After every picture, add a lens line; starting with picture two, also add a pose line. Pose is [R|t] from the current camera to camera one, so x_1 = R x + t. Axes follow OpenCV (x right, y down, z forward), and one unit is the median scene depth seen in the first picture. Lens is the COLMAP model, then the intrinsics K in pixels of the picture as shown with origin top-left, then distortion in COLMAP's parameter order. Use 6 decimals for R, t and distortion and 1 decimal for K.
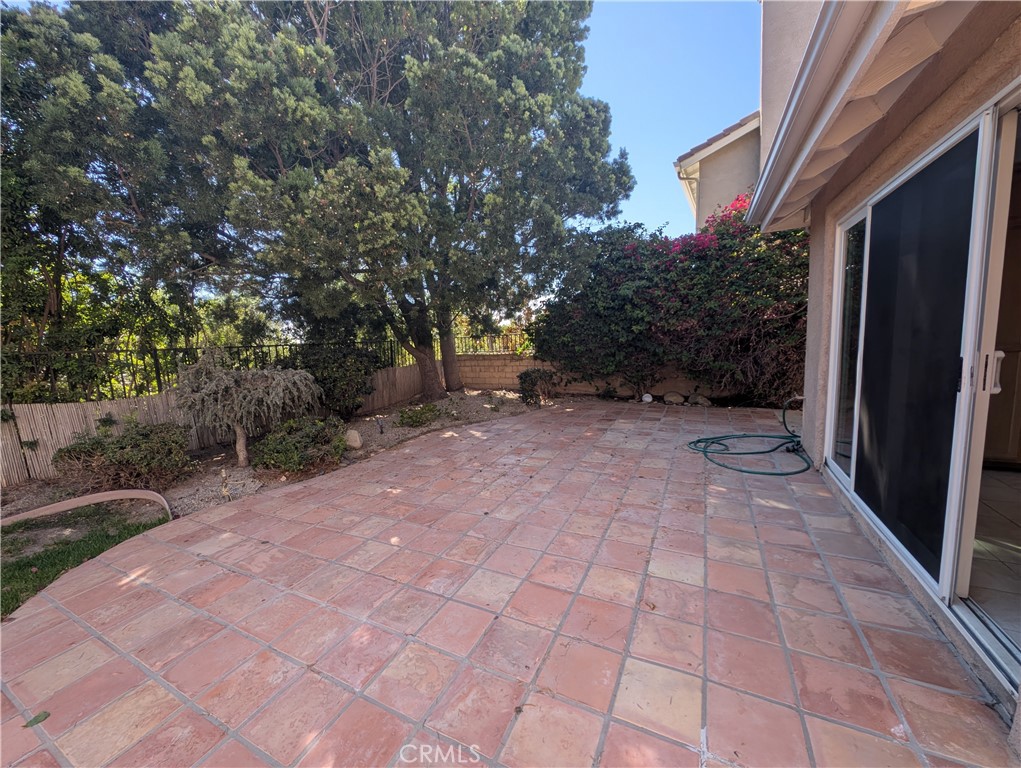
lens RADIAL K [[383.5, 0, 508.3], [0, 383.5, 384.1], [0, 0, 1]] dist [0.002141, -0.001275]
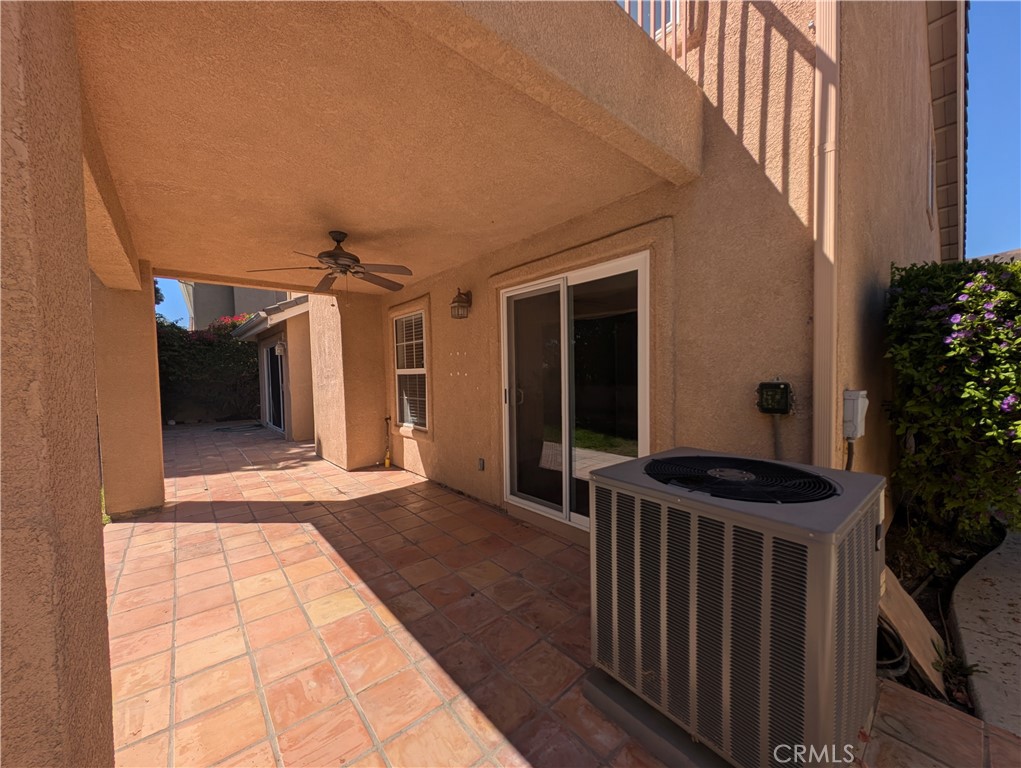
lens RADIAL K [[383.5, 0, 504.8], [0, 383.5, 384.2], [0, 0, 1]] dist [0.002141, -0.001275]
pose [[0.380117, 0.018618, 0.924751, -1.194022], [0.119330, 0.990455, -0.068991, 0.315254], [-0.917208, 0.136575, 0.374267, -1.787416]]
